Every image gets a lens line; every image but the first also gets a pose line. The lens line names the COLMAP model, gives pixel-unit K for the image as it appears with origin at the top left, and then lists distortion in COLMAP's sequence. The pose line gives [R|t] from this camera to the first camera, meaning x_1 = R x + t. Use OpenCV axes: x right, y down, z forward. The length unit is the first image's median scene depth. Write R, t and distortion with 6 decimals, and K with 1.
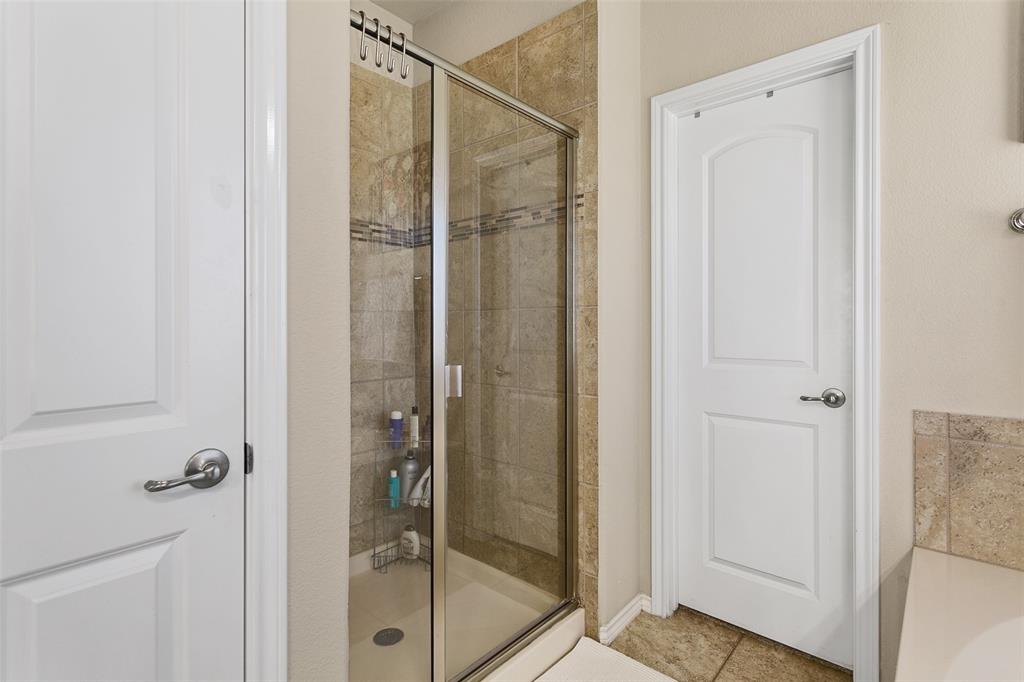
lens RADIAL K [[494.4, 0, 501.0], [0, 494.4, 321.5], [0, 0, 1]] dist [0.003208, 0.003276]
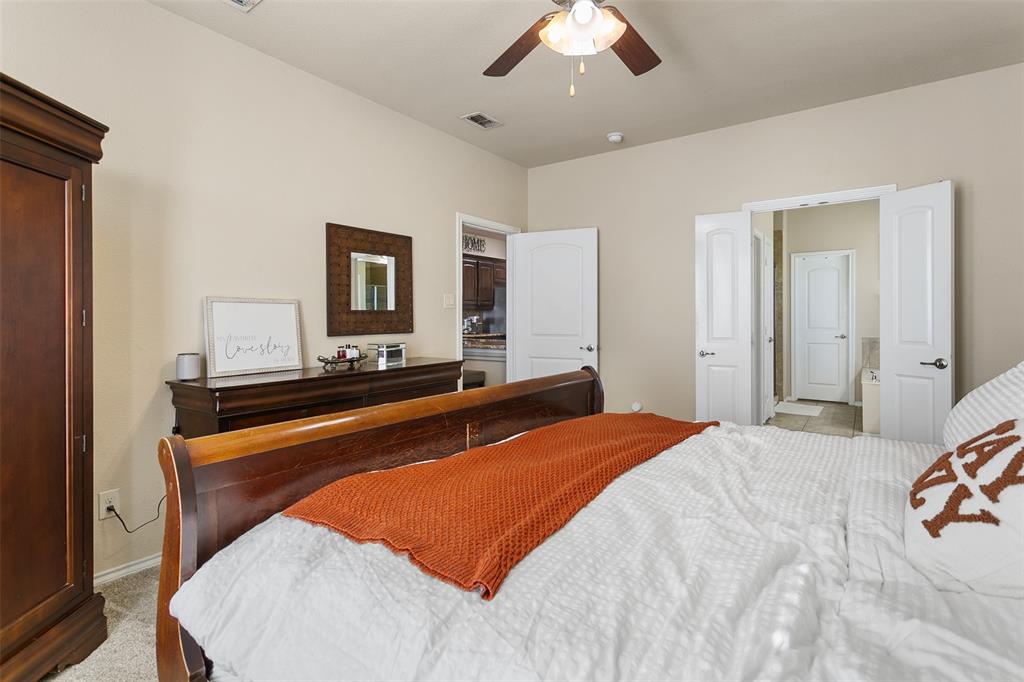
lens RADIAL K [[494.4, 0, 509.4], [0, 494.4, 308.8], [0, 0, 1]] dist [0.003208, 0.003276]
pose [[0.996135, -0.001145, 0.087831, -2.194013], [0.001591, 0.999986, -0.005009, -0.050394], [-0.087824, 0.005130, 0.996123, -2.550099]]
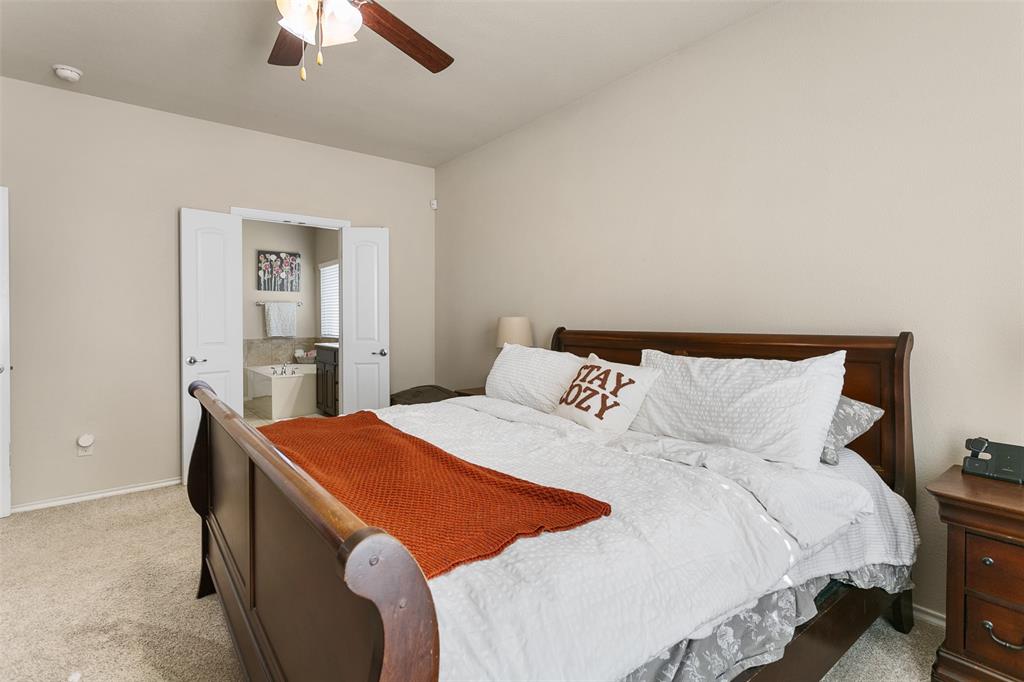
lens RADIAL K [[494.4, 0, 511.3], [0, 494.4, 325.5], [0, 0, 1]] dist [0.003208, 0.003276]
pose [[0.179241, -0.018264, 0.983636, -2.882609], [-0.003992, 0.999806, 0.019292, -0.054345], [-0.983797, -0.007385, 0.179133, -2.063232]]
